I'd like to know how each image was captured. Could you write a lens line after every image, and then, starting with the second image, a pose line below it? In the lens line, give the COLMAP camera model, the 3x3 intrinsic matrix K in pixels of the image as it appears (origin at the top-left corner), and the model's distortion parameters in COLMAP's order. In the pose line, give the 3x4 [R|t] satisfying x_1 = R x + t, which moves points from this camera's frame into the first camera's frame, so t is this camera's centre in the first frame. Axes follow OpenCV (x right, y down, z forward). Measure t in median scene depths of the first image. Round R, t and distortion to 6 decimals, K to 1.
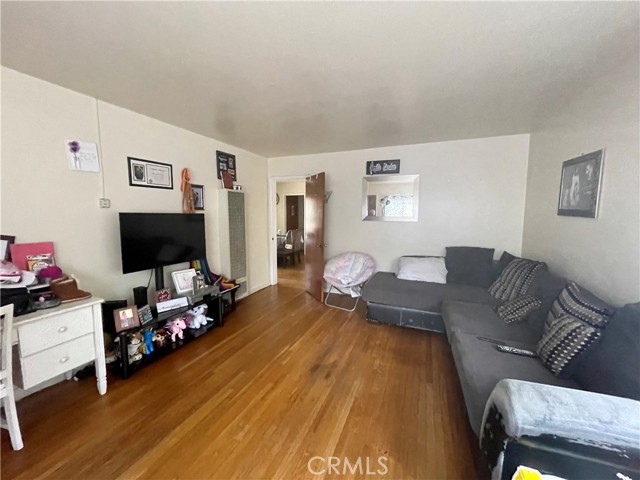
lens RADIAL K [[256.7, 0, 320.0], [0, 256.7, 240.0], [0, 0, 1]] dist [-0.001126, -0.000447]
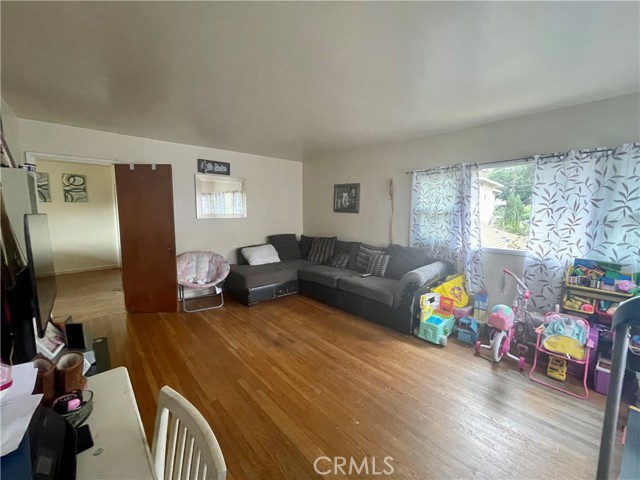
lens RADIAL K [[256.7, 0, 320.0], [0, 256.7, 240.0], [0, 0, 1]] dist [-0.001126, -0.000447]
pose [[0.428201, -0.107559, 0.897260, -0.812245], [0.091411, 0.992954, 0.075407, -0.039758], [-0.899048, 0.049730, 0.435016, 0.243635]]
